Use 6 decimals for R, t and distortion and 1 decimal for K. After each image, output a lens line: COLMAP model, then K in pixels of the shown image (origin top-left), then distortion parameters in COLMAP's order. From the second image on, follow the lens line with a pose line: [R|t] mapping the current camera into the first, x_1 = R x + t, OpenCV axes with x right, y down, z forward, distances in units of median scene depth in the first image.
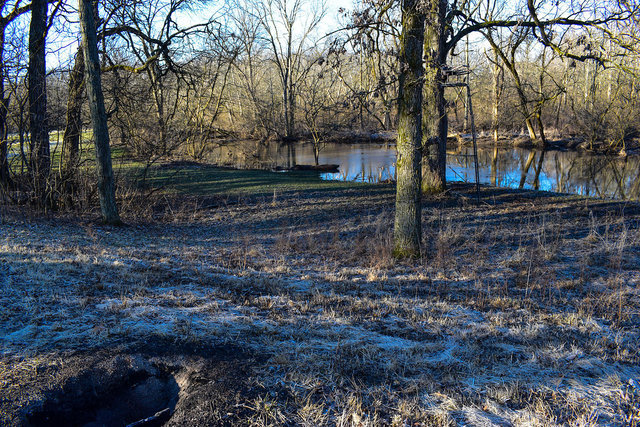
lens RADIAL K [[497.5, 0, 321.6], [0, 497.5, 212.6], [0, 0, 1]] dist [-0.098449, 0.017518]
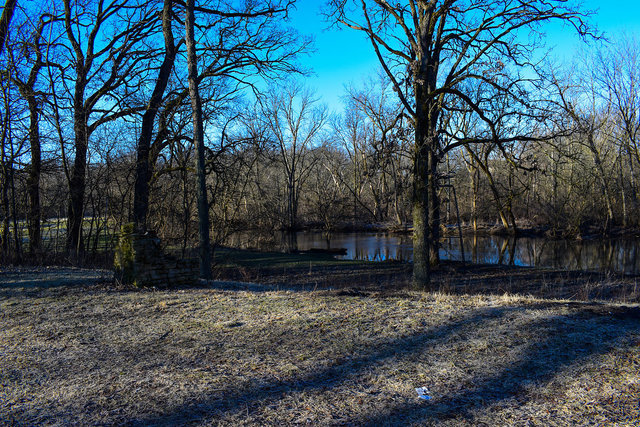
lens RADIAL K [[497.5, 0, 318.6], [0, 497.5, 214.2], [0, 0, 1]] dist [-0.098449, 0.017518]
pose [[0.999494, 0.007864, 0.030809, -0.060153], [-0.002154, 0.983452, -0.181158, 0.034070], [-0.031724, 0.181000, 0.982971, -0.165188]]
